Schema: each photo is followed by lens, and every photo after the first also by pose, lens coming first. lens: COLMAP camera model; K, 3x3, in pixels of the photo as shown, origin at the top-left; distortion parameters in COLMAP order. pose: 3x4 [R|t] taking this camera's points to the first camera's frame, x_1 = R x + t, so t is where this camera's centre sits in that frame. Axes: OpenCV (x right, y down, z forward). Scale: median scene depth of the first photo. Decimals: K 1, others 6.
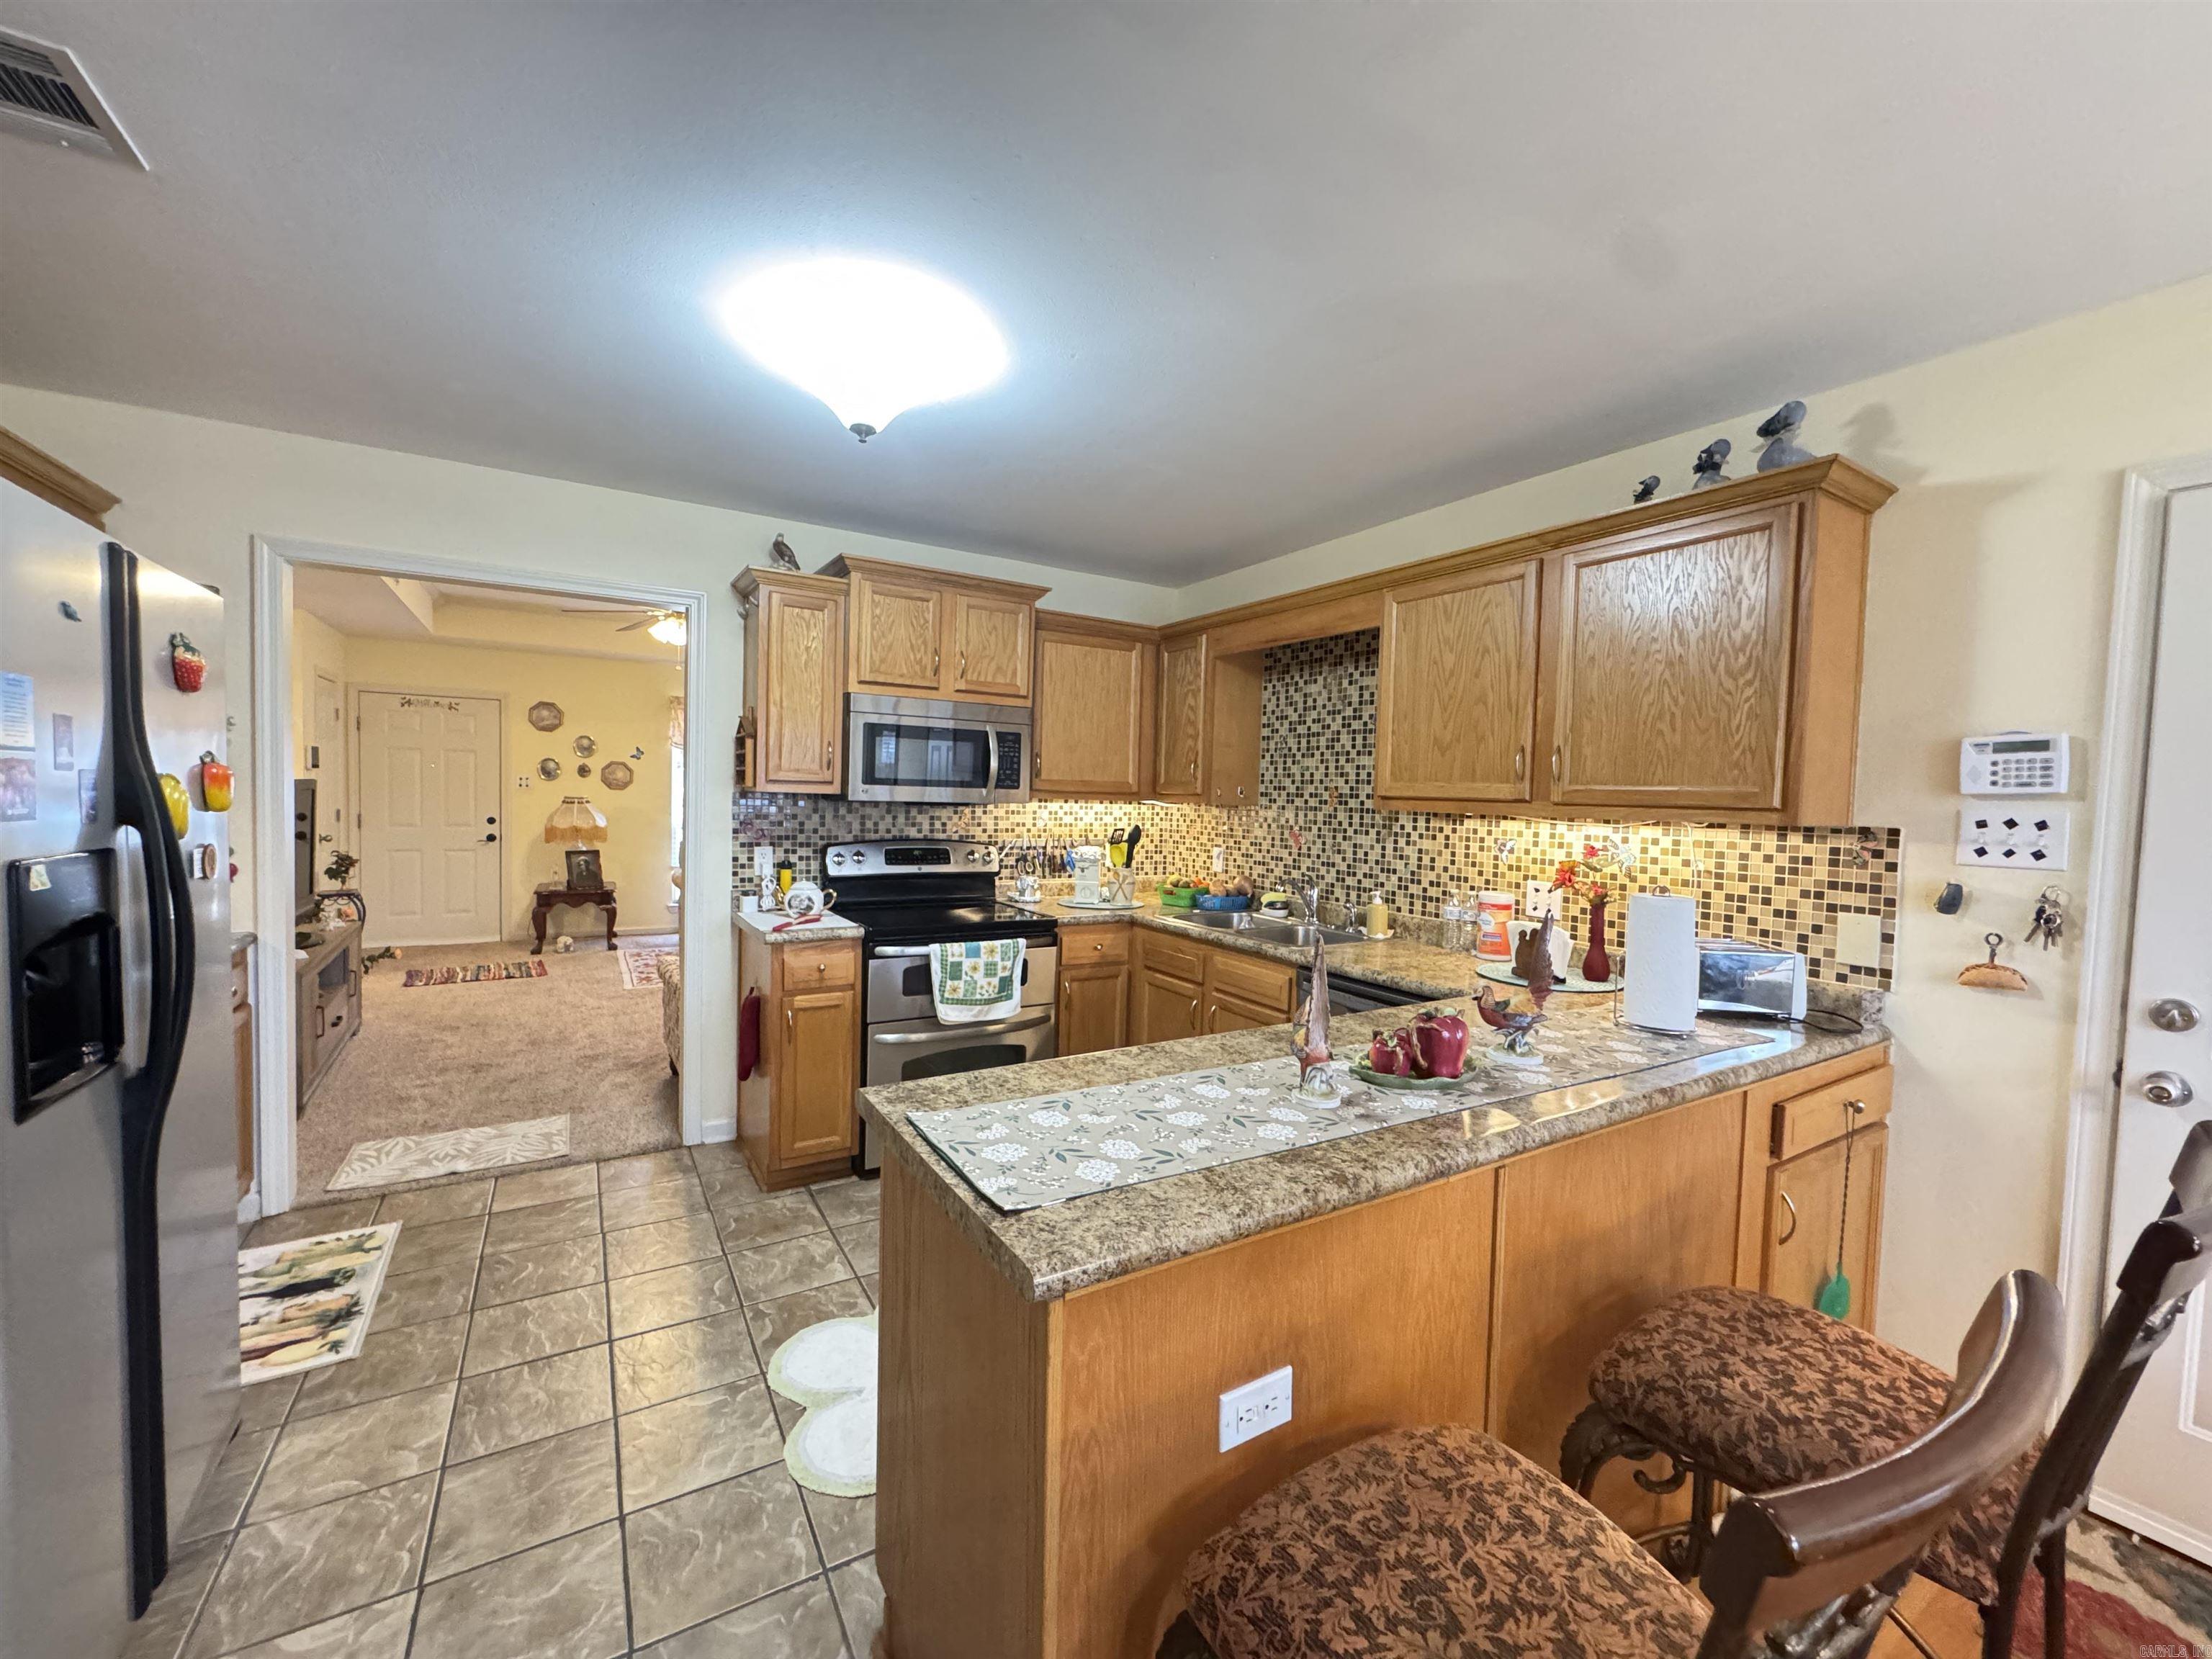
lens RADIAL K [[889.4, 0, 1106.0], [0, 889.4, 829.5], [0, 0, 1]] dist [-0.024166, 0.005290]
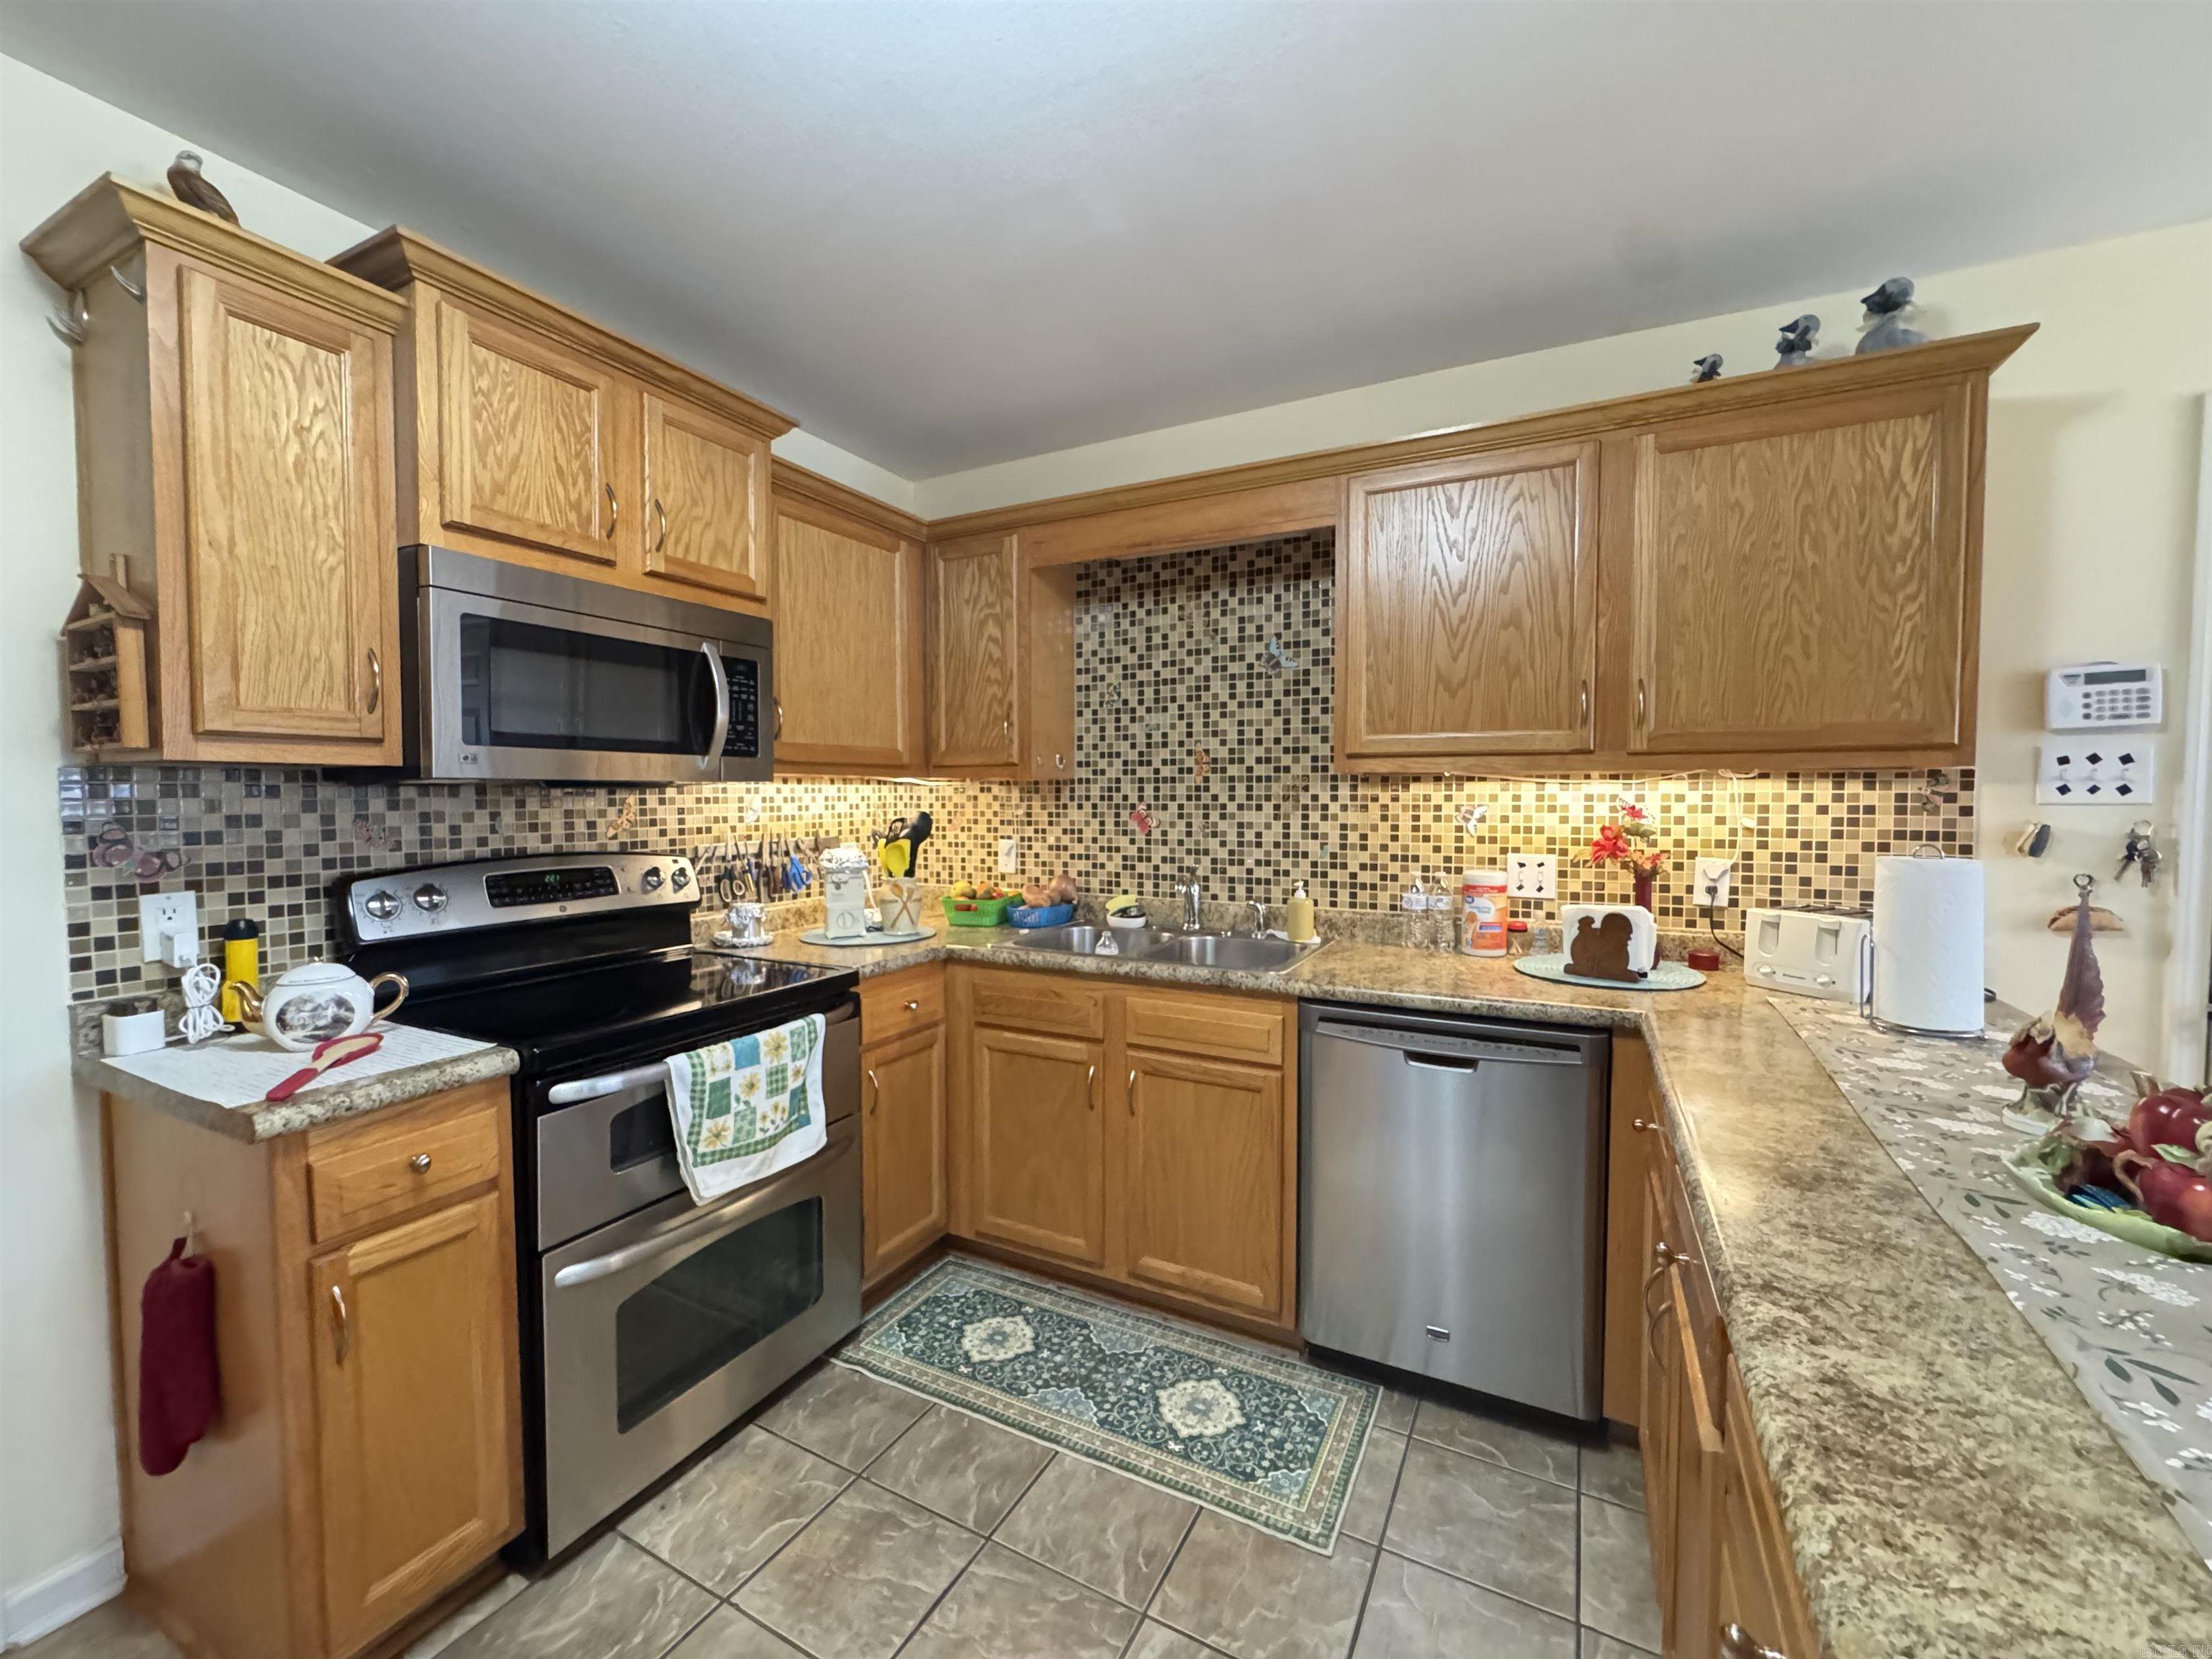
lens RADIAL K [[888.4, 0, 1106.0], [0, 888.4, 829.5], [0, 0, 1]] dist [-0.009597, 0.000420]
pose [[0.854979, -0.050097, 0.516238, -0.230961], [0.046027, 0.998726, 0.020690, 0.000711], [-0.516616, 0.006072, 0.856195, 0.426133]]
